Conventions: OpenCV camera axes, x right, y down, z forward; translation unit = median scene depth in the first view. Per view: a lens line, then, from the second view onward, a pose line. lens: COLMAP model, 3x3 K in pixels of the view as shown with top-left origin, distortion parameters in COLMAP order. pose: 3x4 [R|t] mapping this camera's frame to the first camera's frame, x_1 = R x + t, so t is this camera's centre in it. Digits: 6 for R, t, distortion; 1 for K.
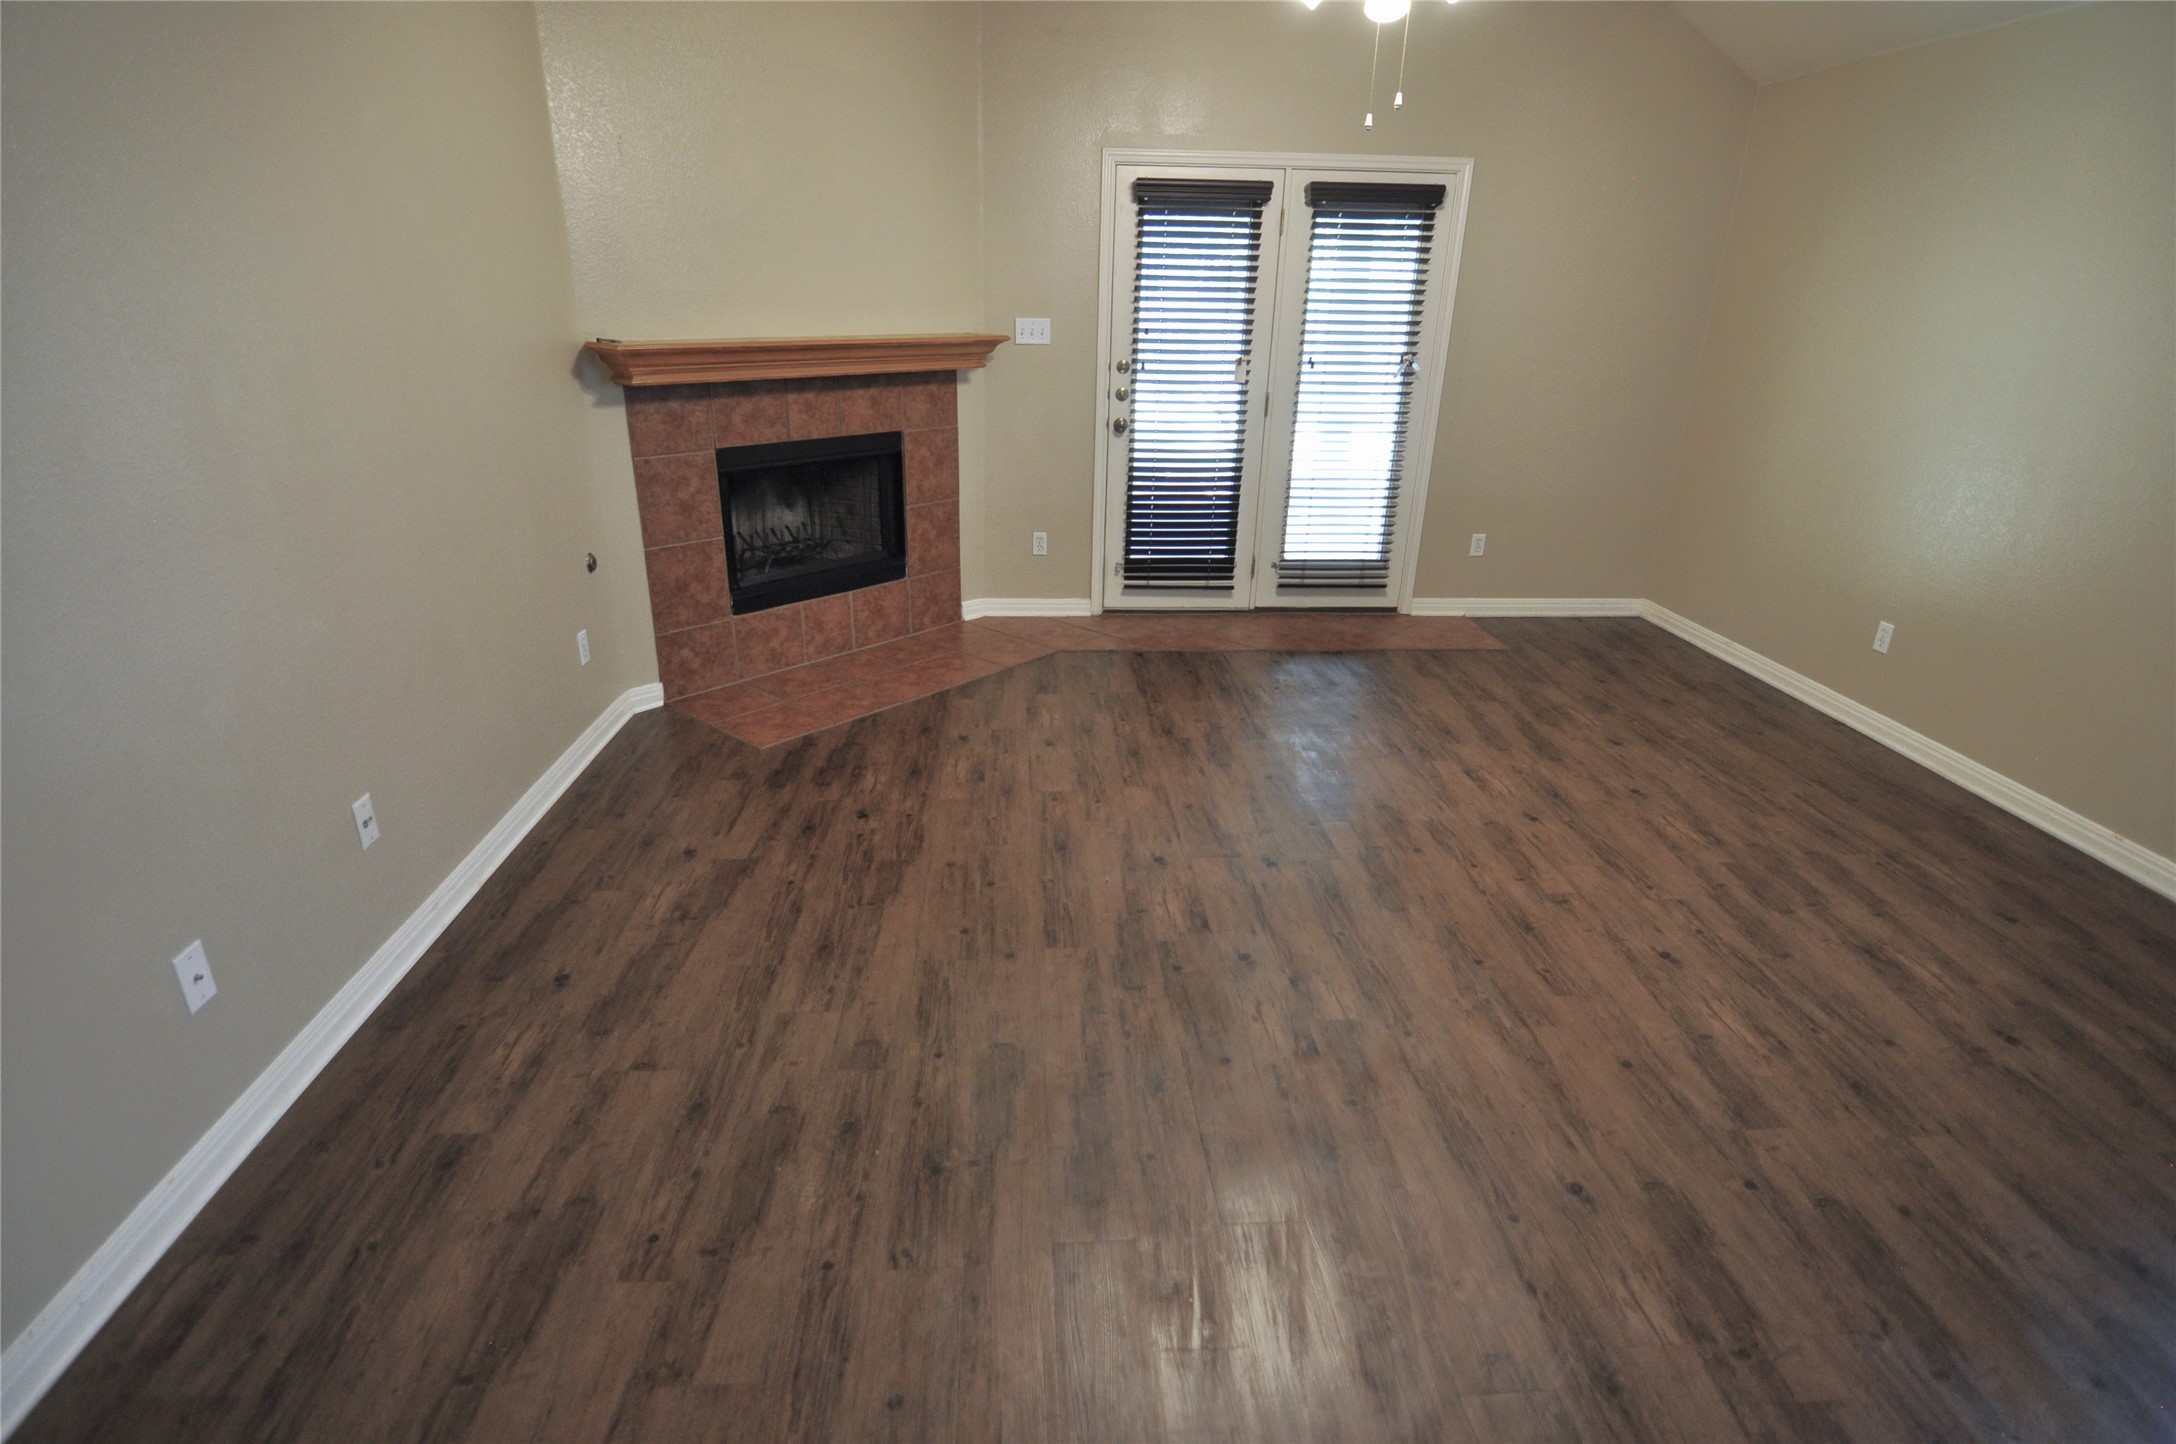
lens RADIAL K [[1054.5, 0, 1076.1], [0, 1054.5, 720.1], [0, 0, 1]] dist [-0.007142, -0.001500]
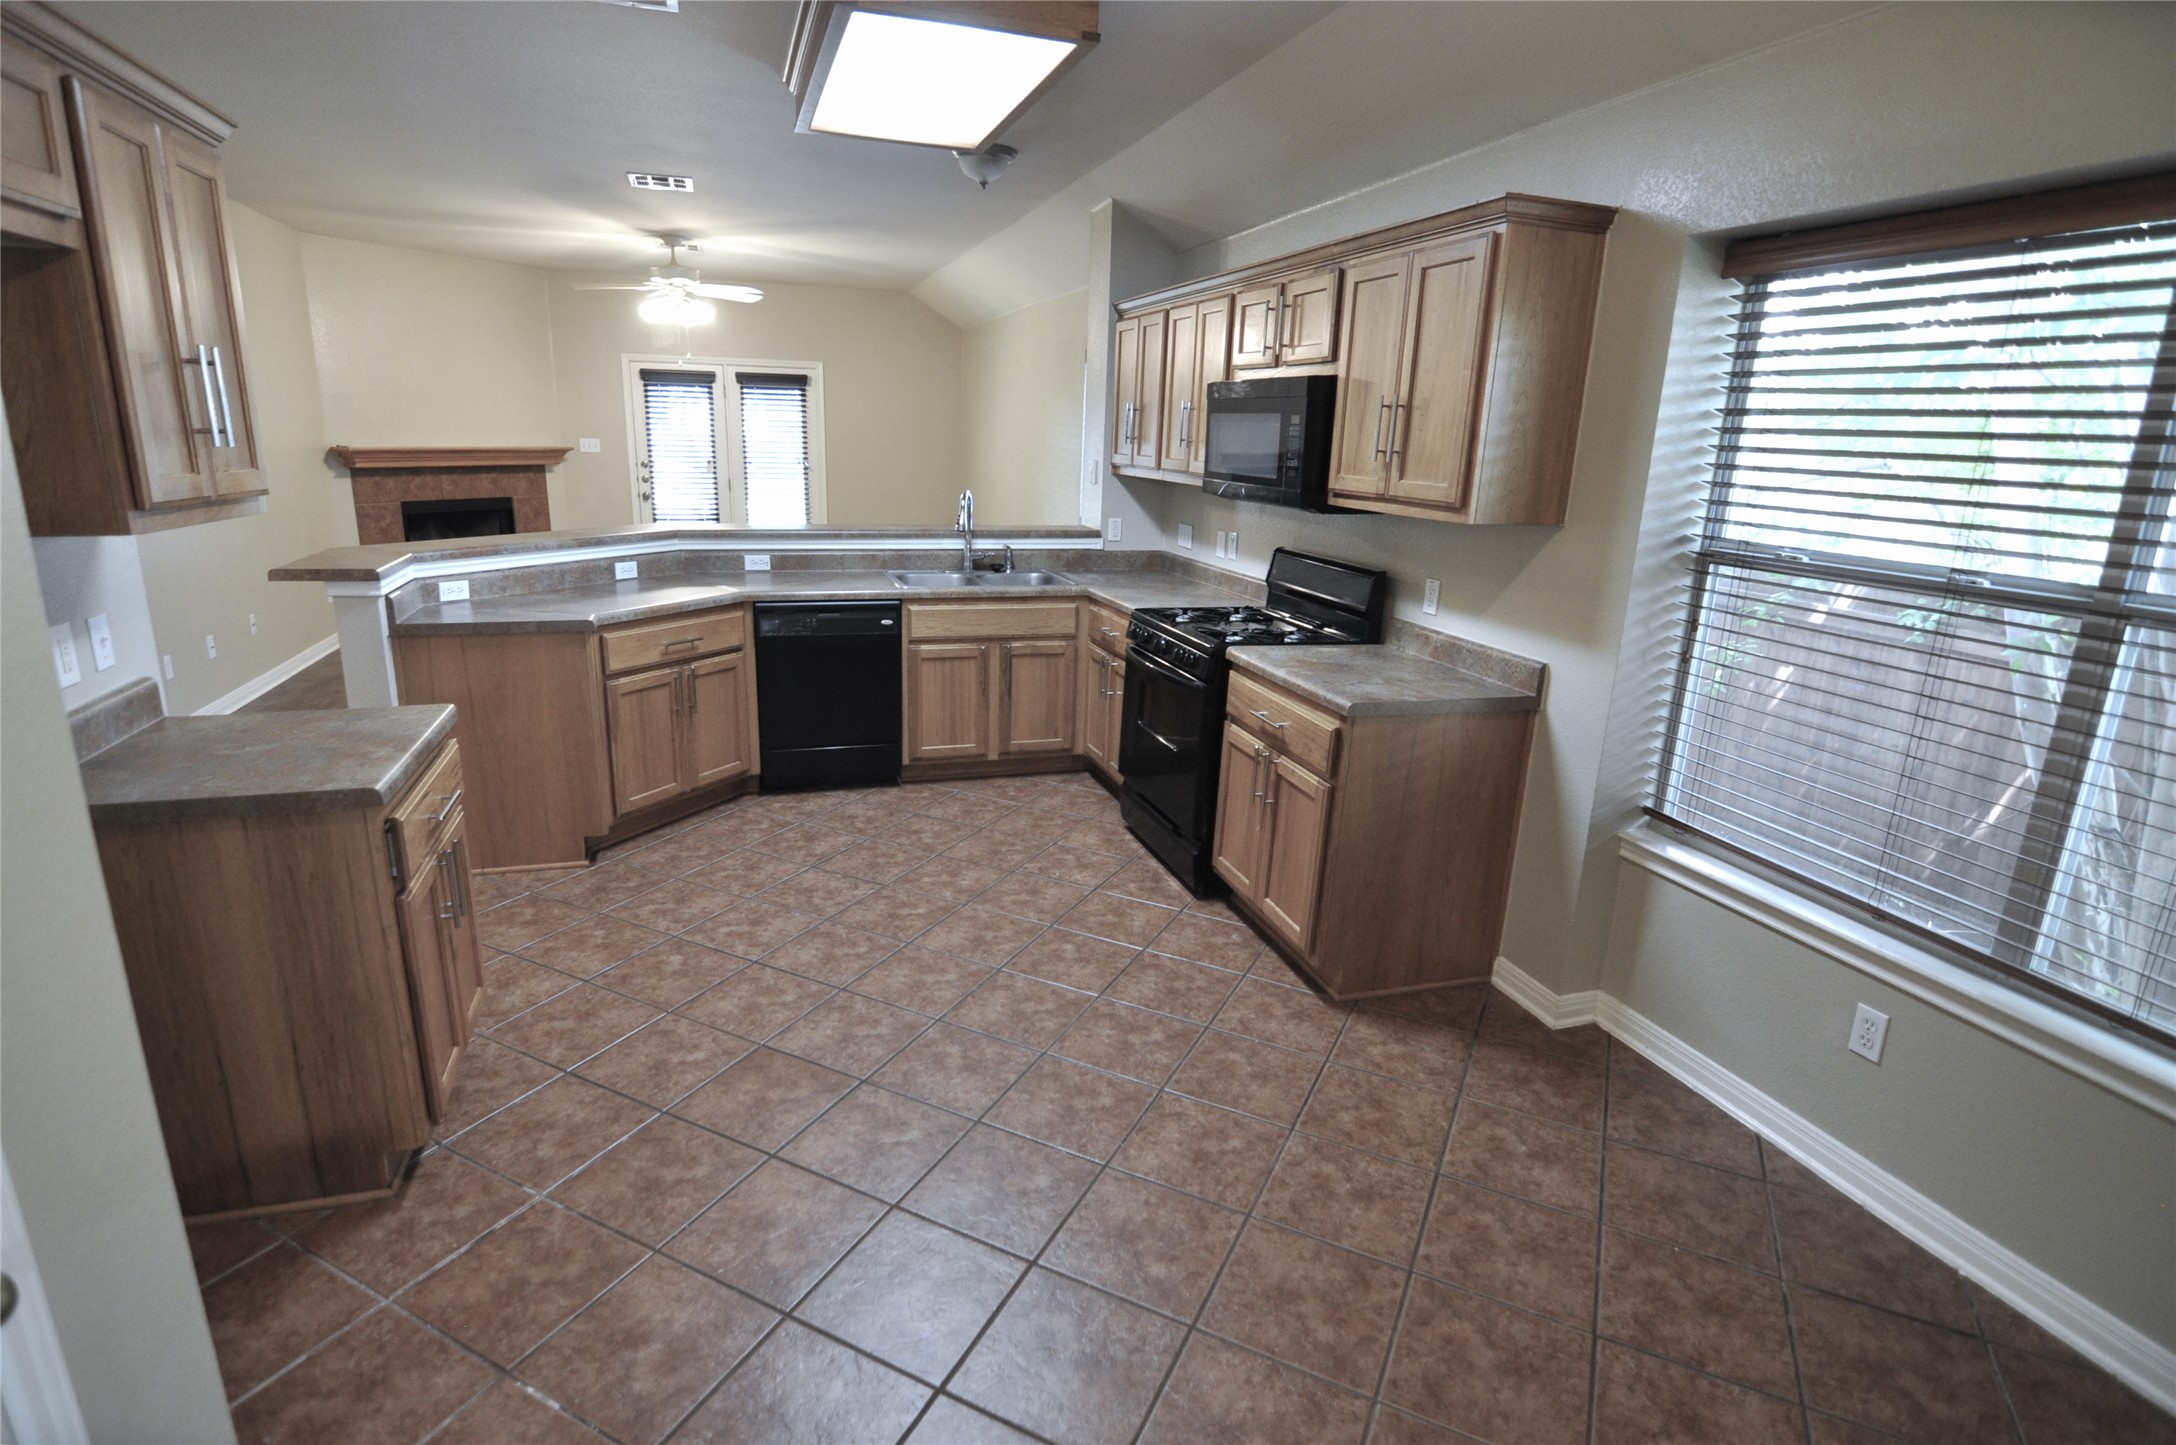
lens RADIAL K [[1054.5, 0, 1037.3], [0, 1054.5, 712.2], [0, 0, 1]] dist [-0.007142, -0.001500]
pose [[0.974369, -0.047467, 0.219891, 0.312059], [0.072631, 0.991516, -0.107801, 0.369131], [-0.212909, 0.121009, 0.969550, -0.946276]]
